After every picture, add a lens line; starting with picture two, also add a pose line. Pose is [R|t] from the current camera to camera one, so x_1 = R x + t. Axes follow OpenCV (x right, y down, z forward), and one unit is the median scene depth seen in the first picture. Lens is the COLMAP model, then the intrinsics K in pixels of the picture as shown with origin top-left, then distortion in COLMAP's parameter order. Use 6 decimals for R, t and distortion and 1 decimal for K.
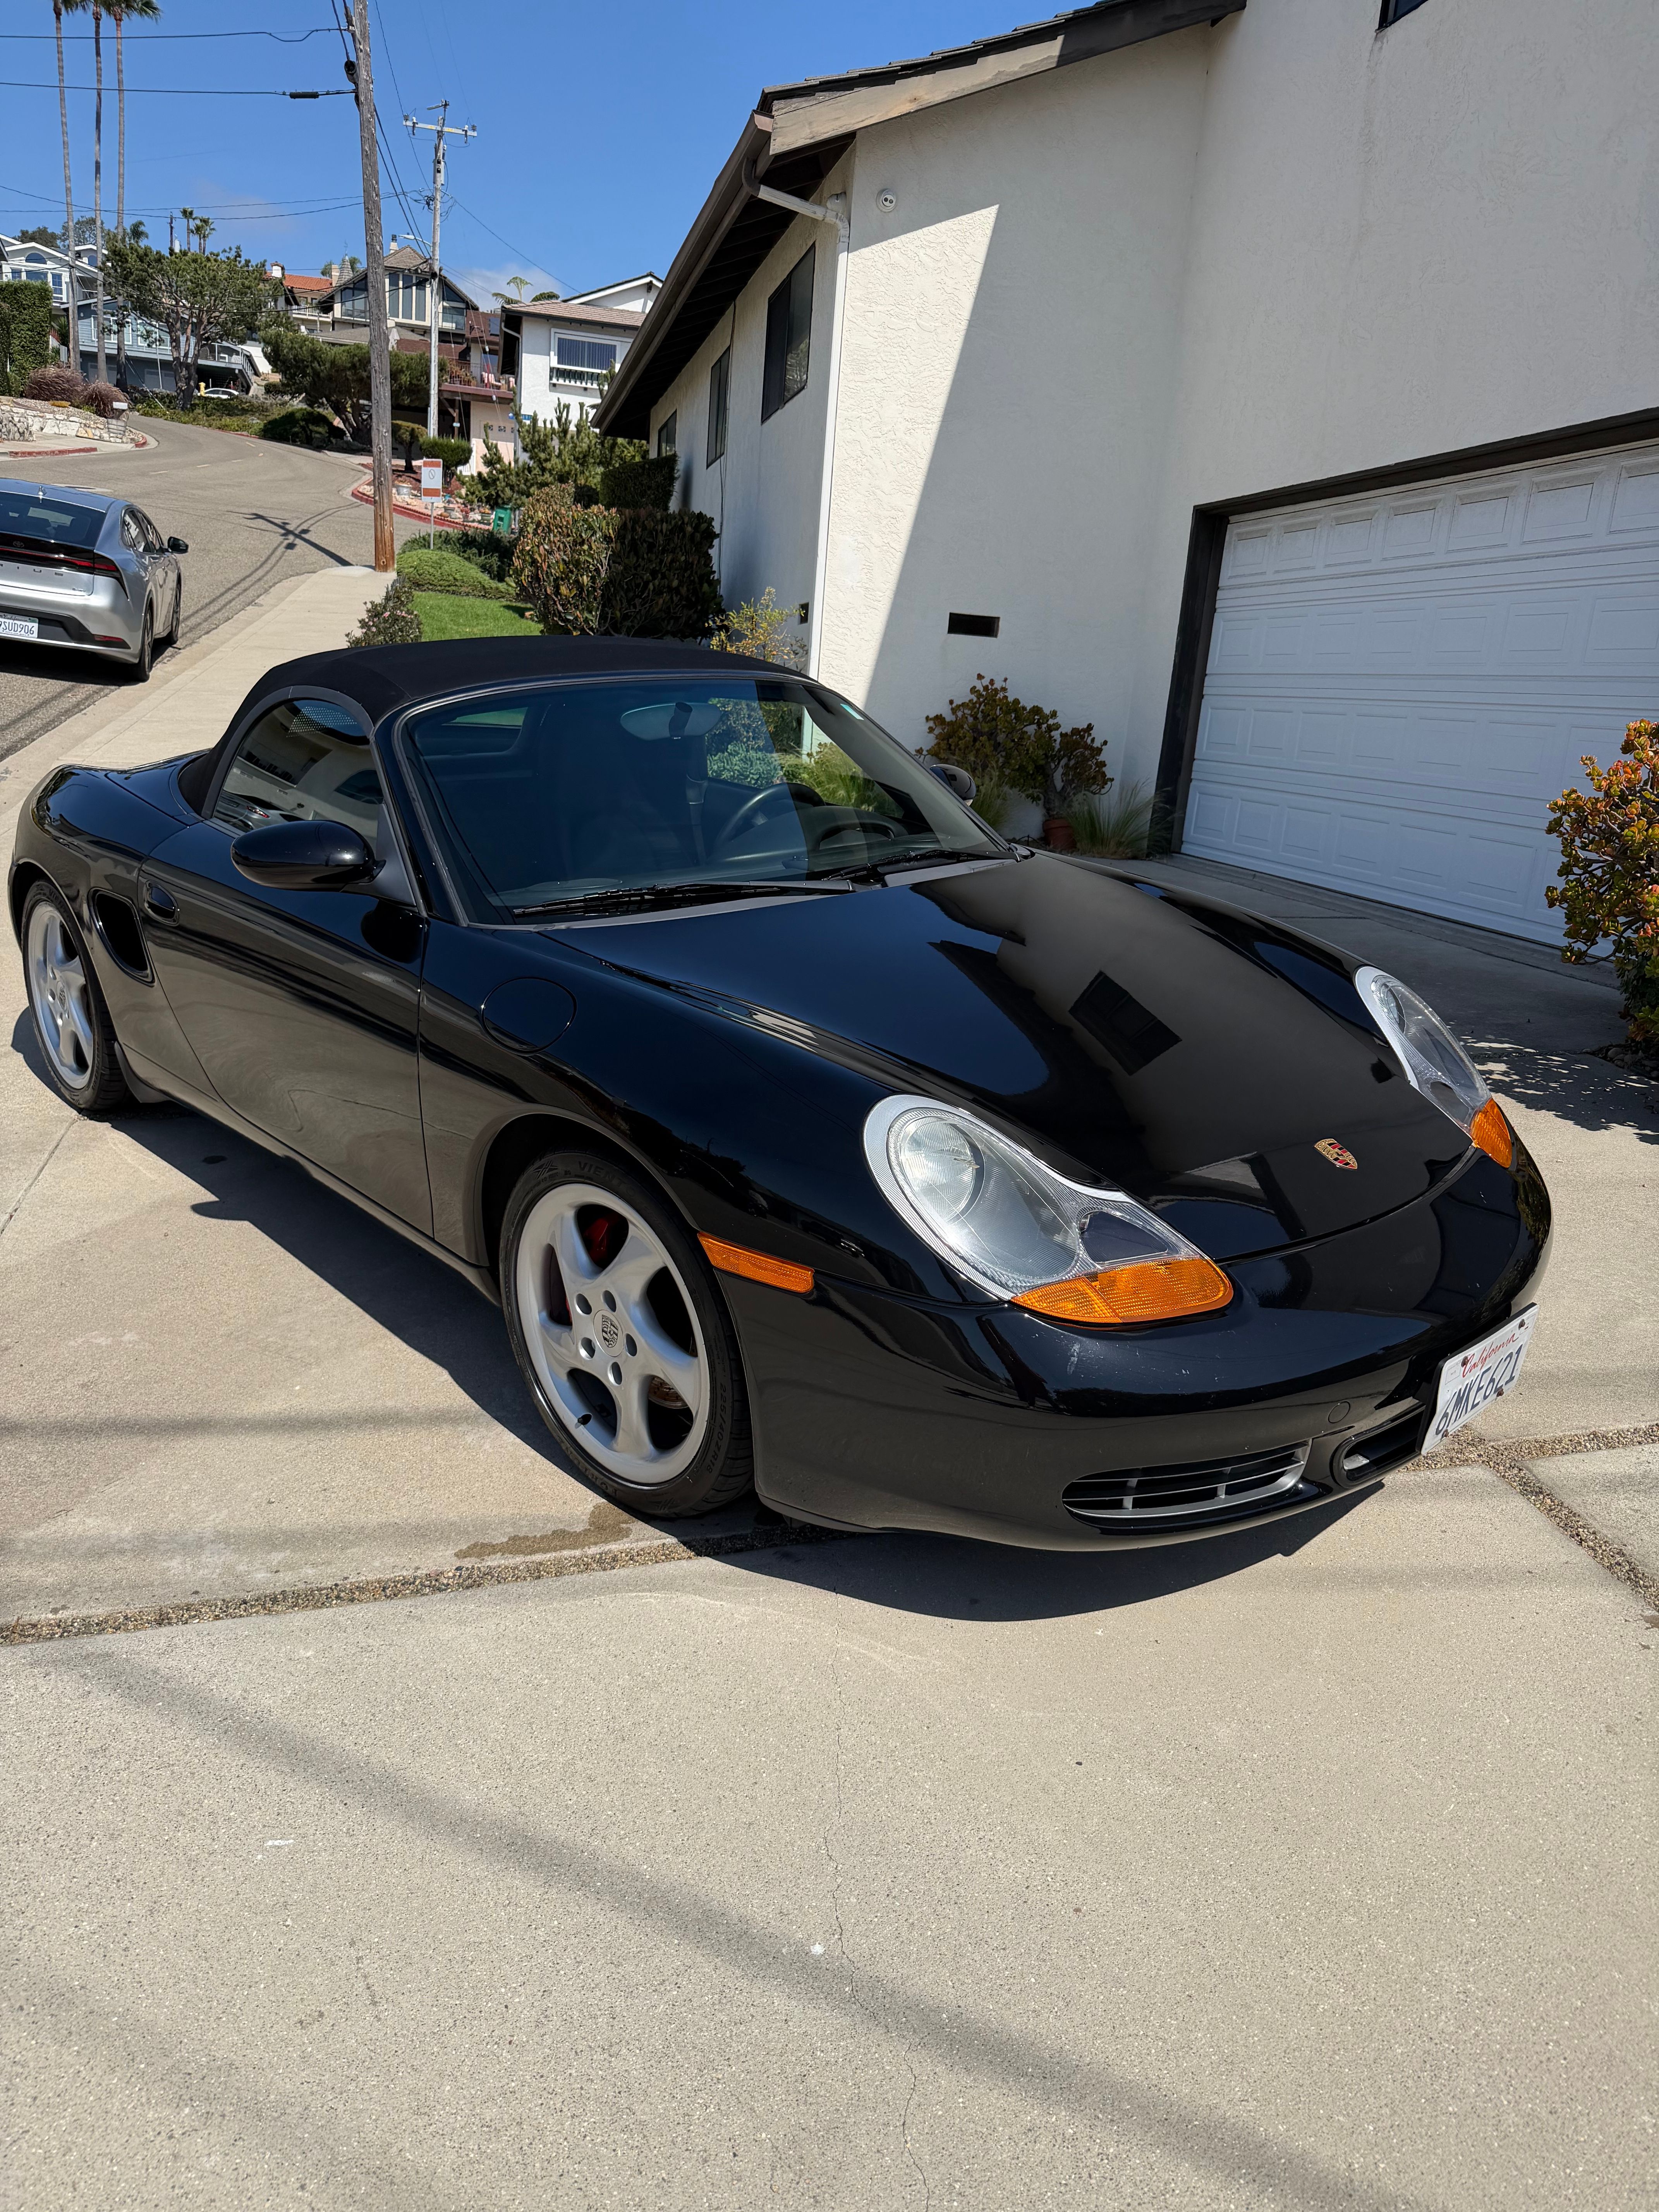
lens RADIAL K [[1575.5, 0, 837.4], [0, 1575.5, 1106.6], [0, 0, 1]] dist [0.028949, -0.040238]
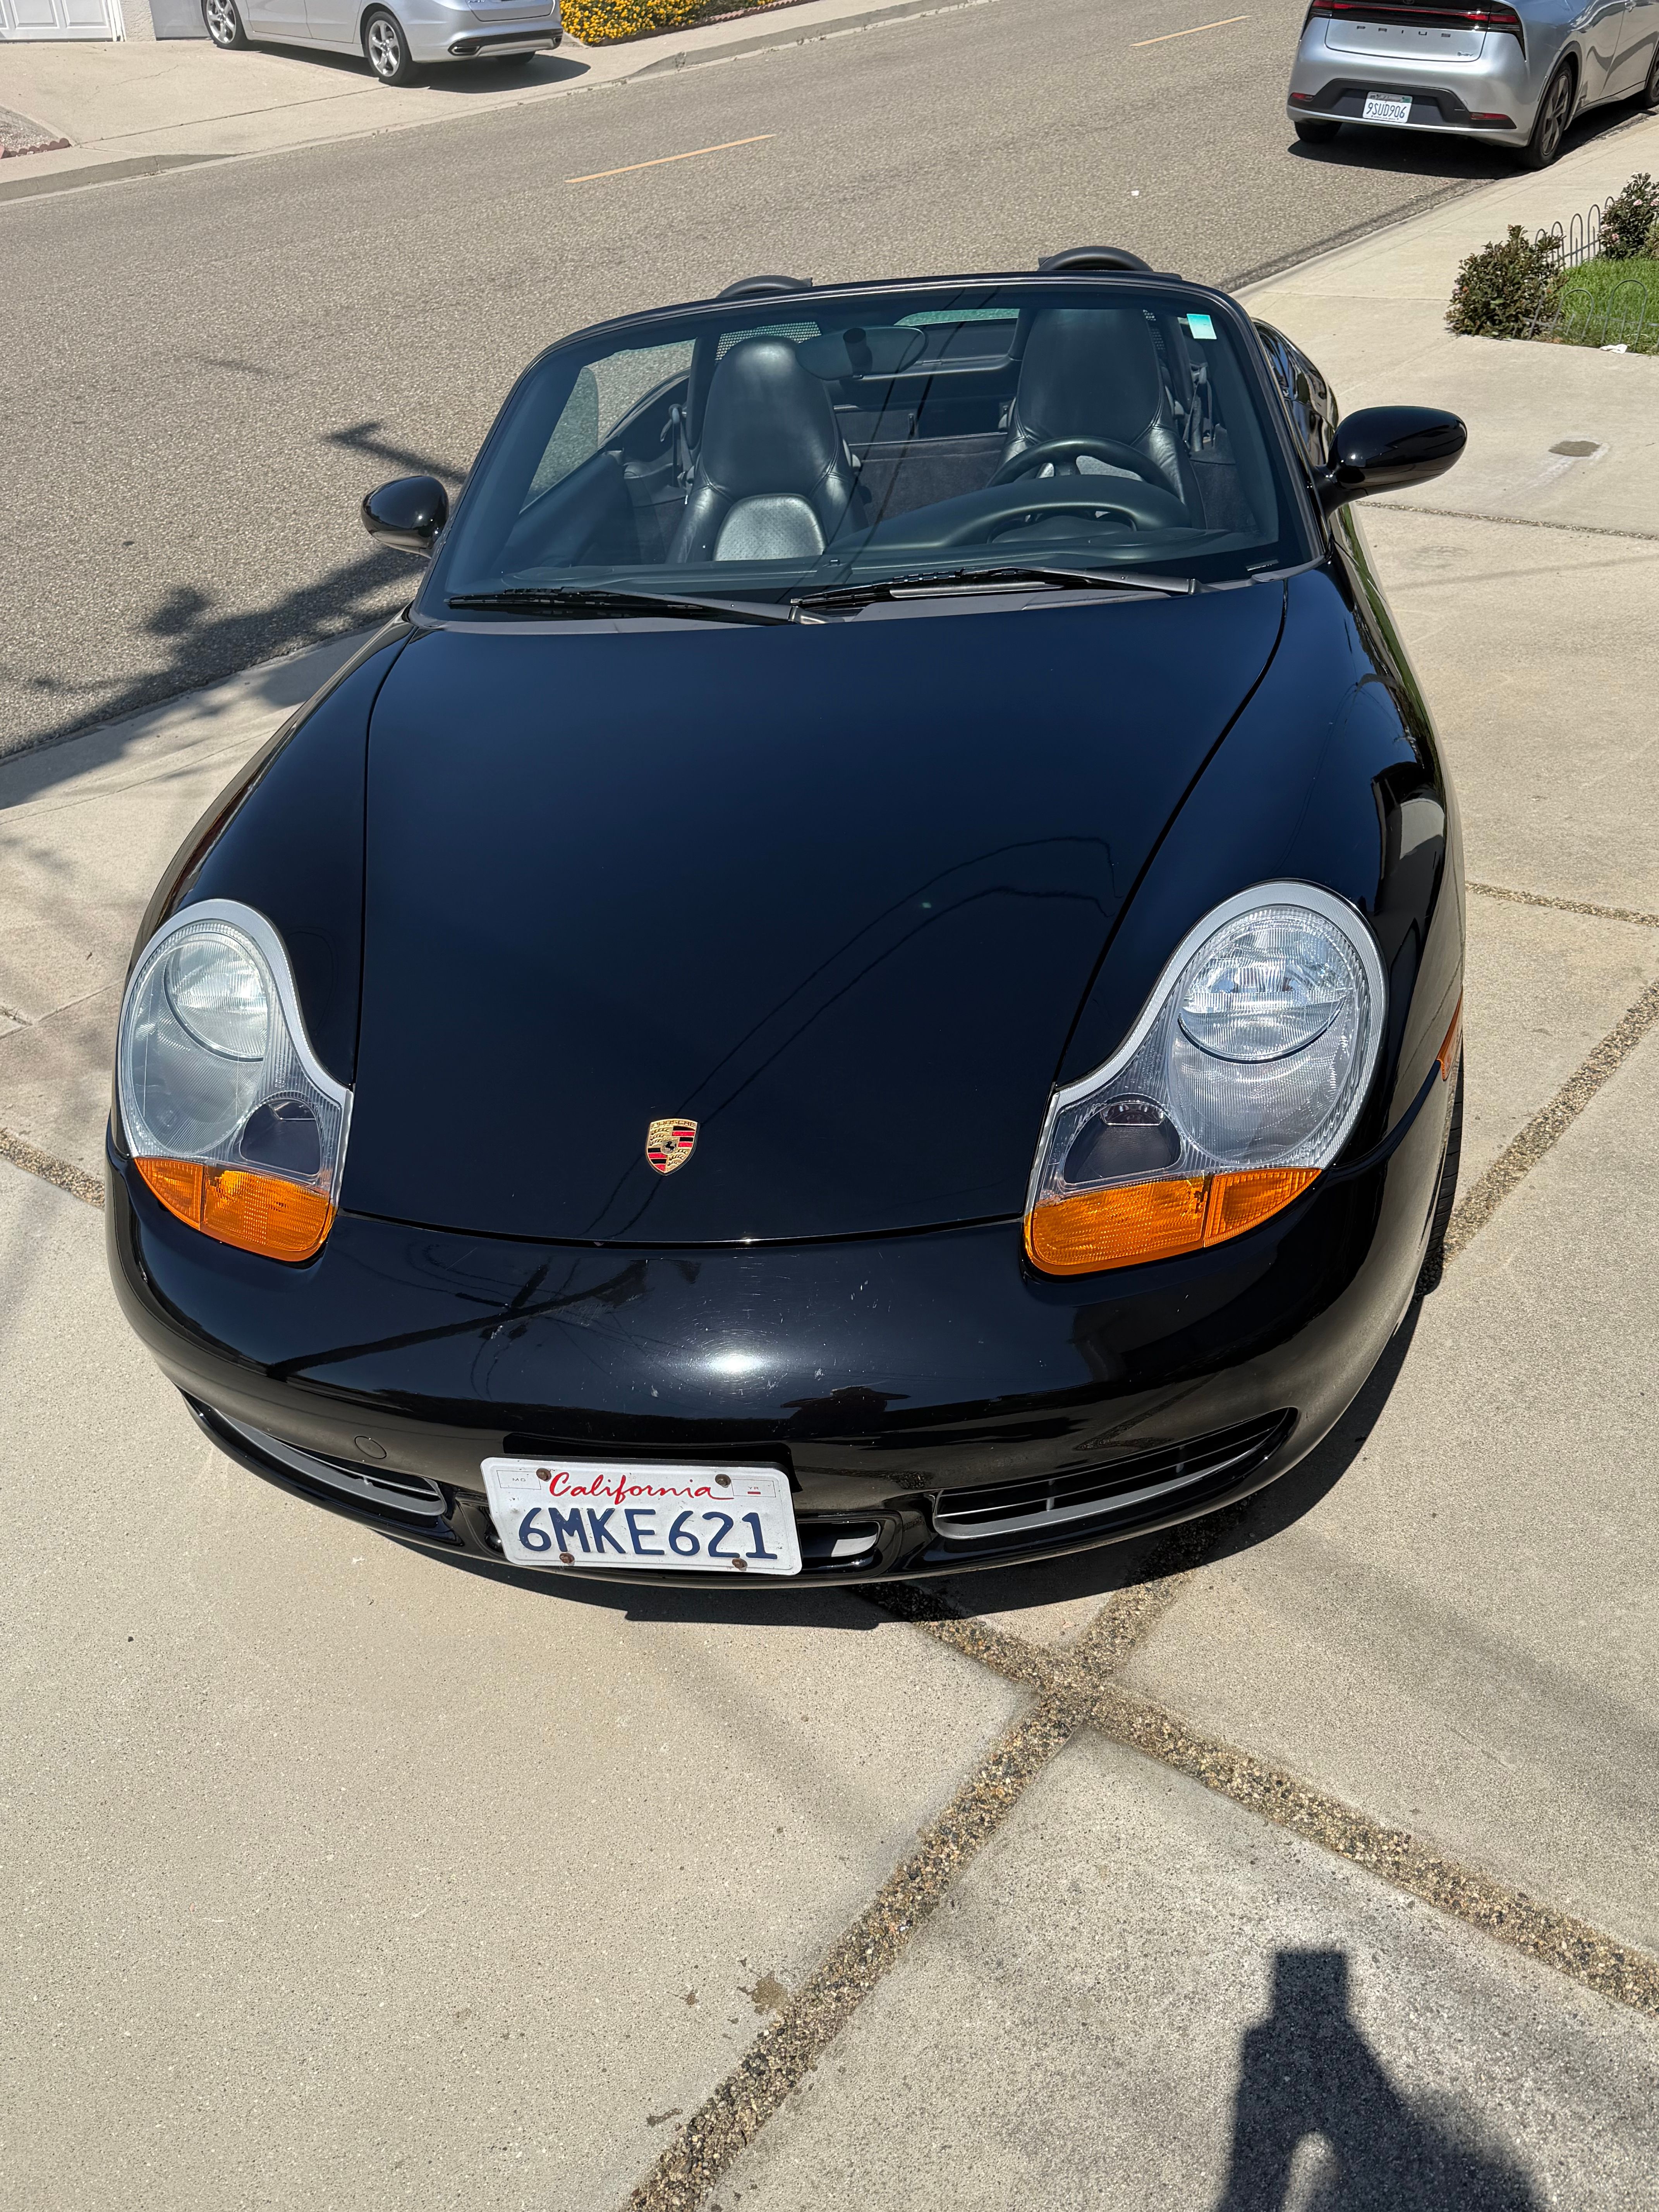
lens RADIAL K [[1826.6, 0, 825.9], [0, 1826.6, 1105.7], [0, 0, 1]] dist [0.020206, -0.028926]
pose [[0.605728, 0.326635, -0.725537, 0.758099], [-0.150790, 0.942454, 0.298402, -0.189416], [0.781253, -0.071346, 0.620123, 0.465689]]
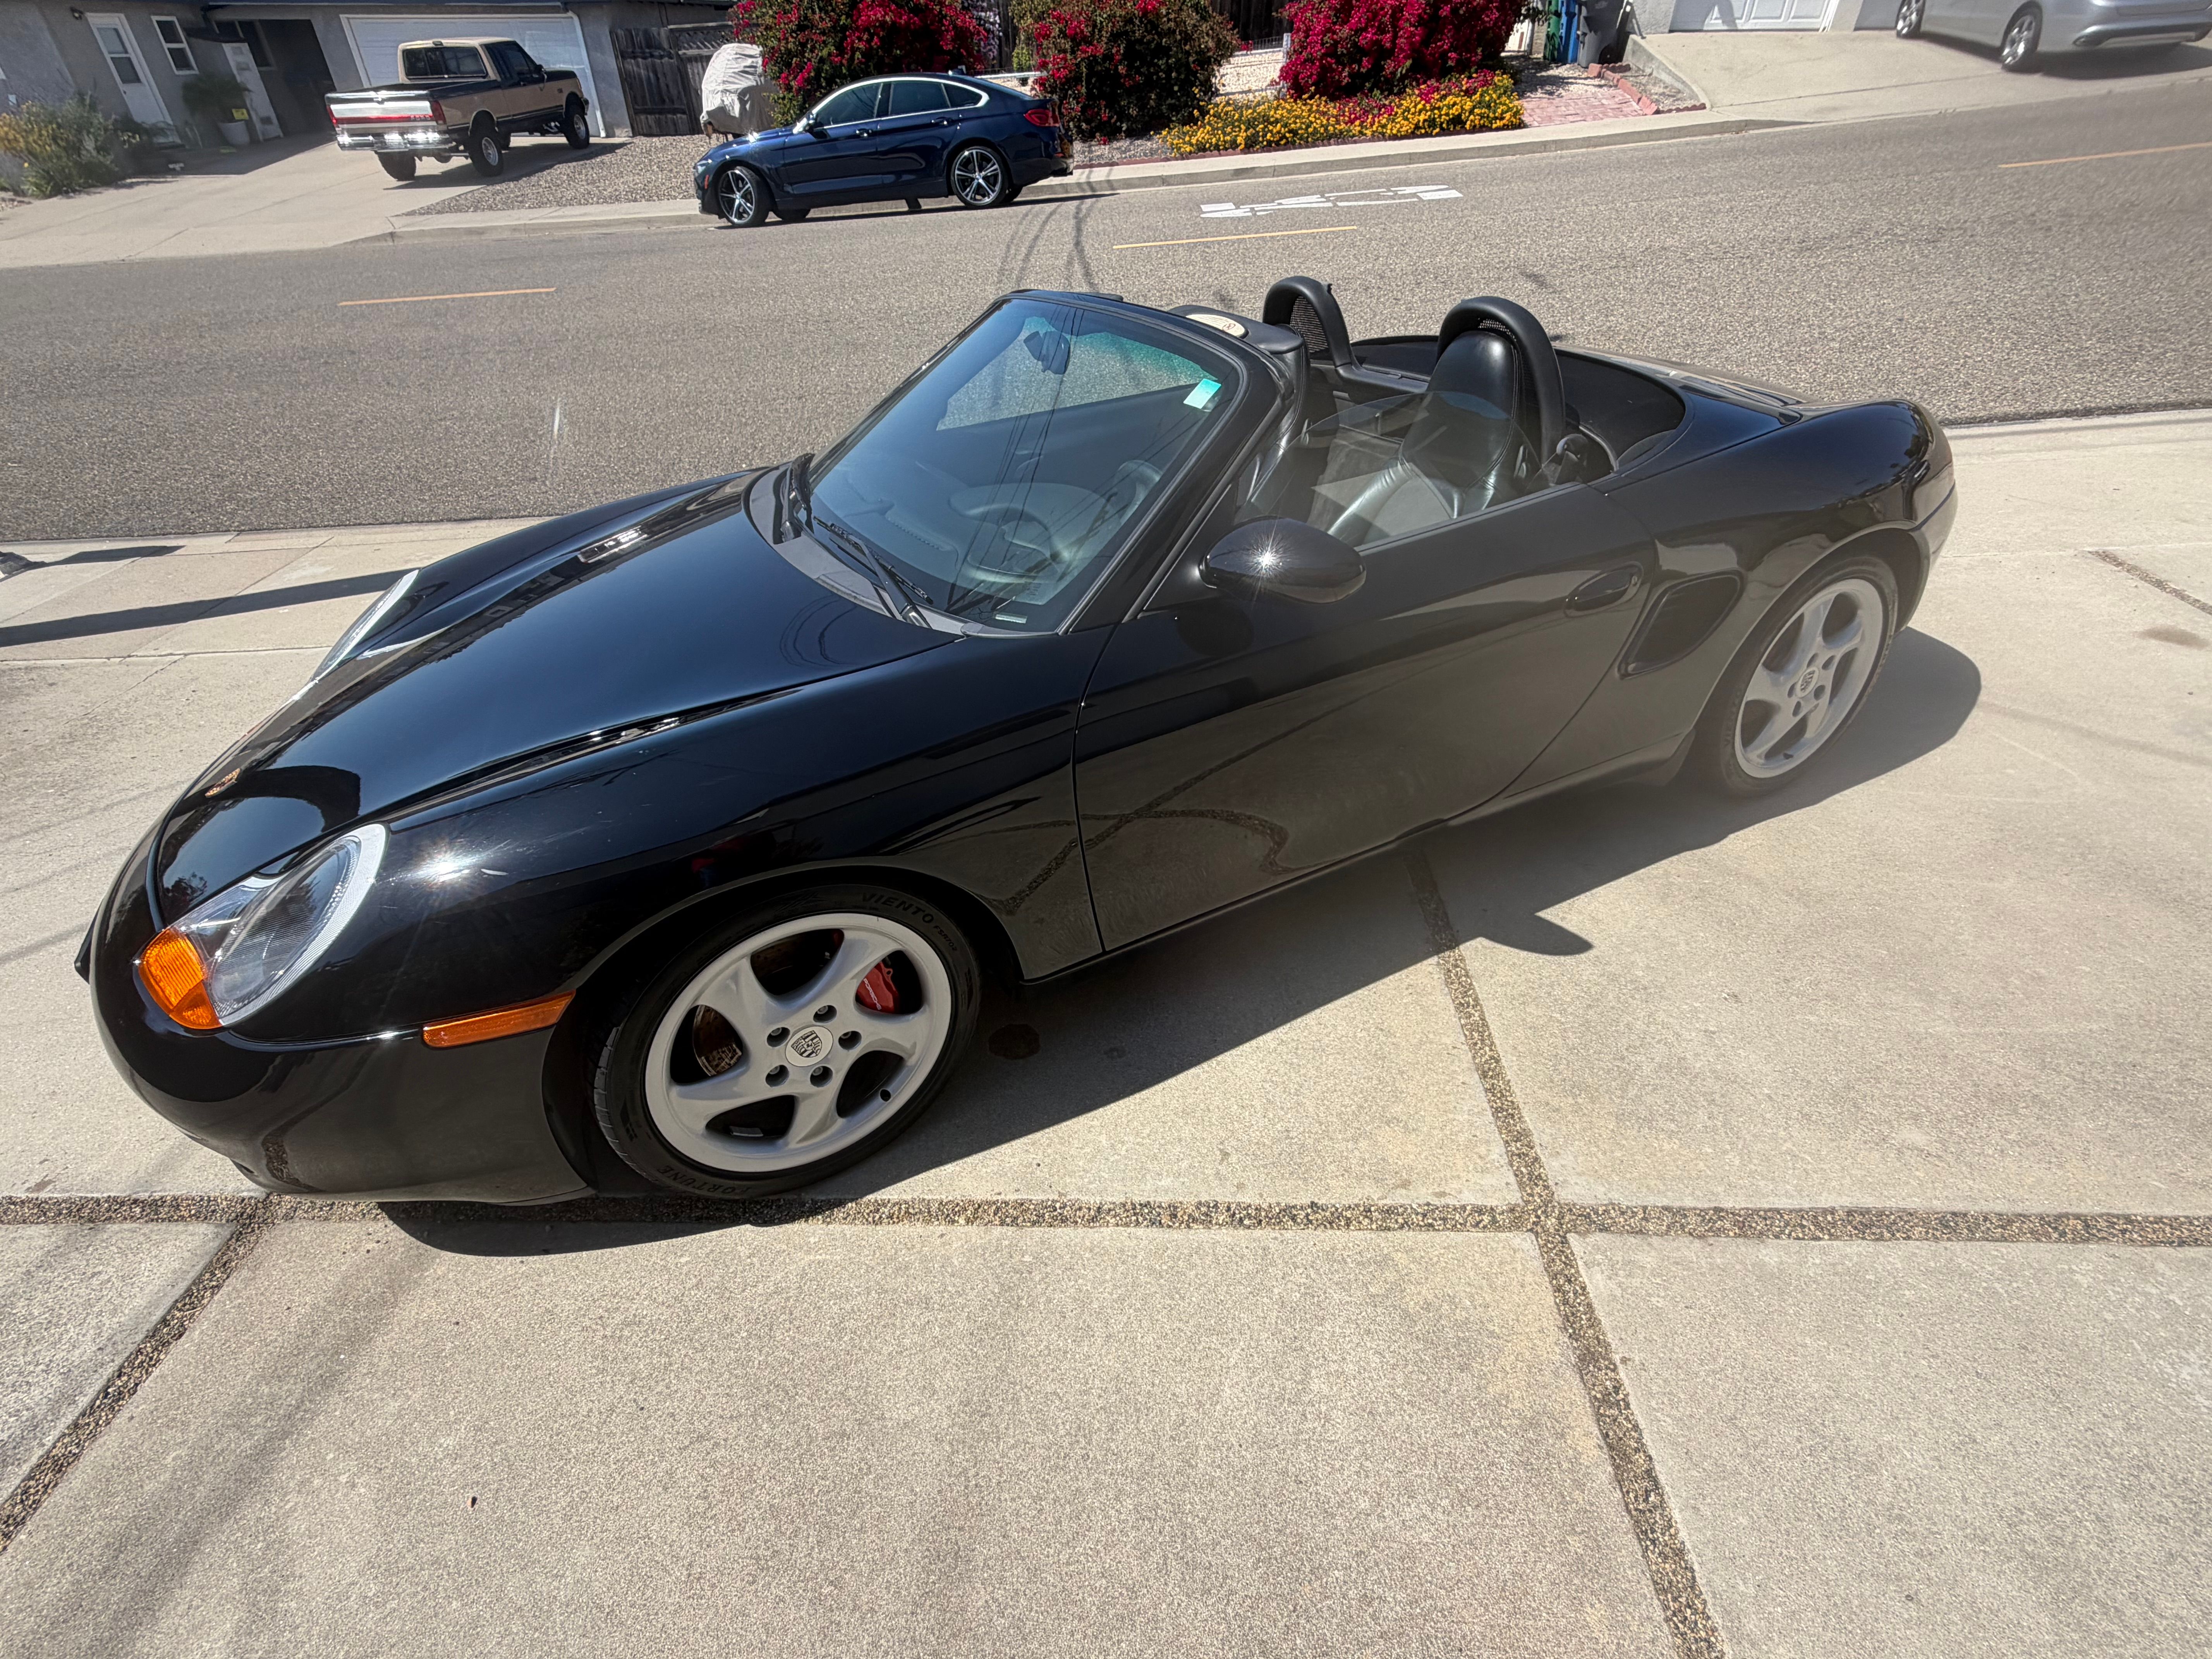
lens RADIAL K [[1048.2, 0, 1101.7], [0, 1048.2, 833.6], [0, 0, 1]] dist [-0.000408, 0.000220]
pose [[-0.274950, 0.522023, -0.807400, 0.641446], [-0.266580, 0.765450, 0.585680, -0.464799], [0.923763, 0.376270, -0.071300, 1.369082]]
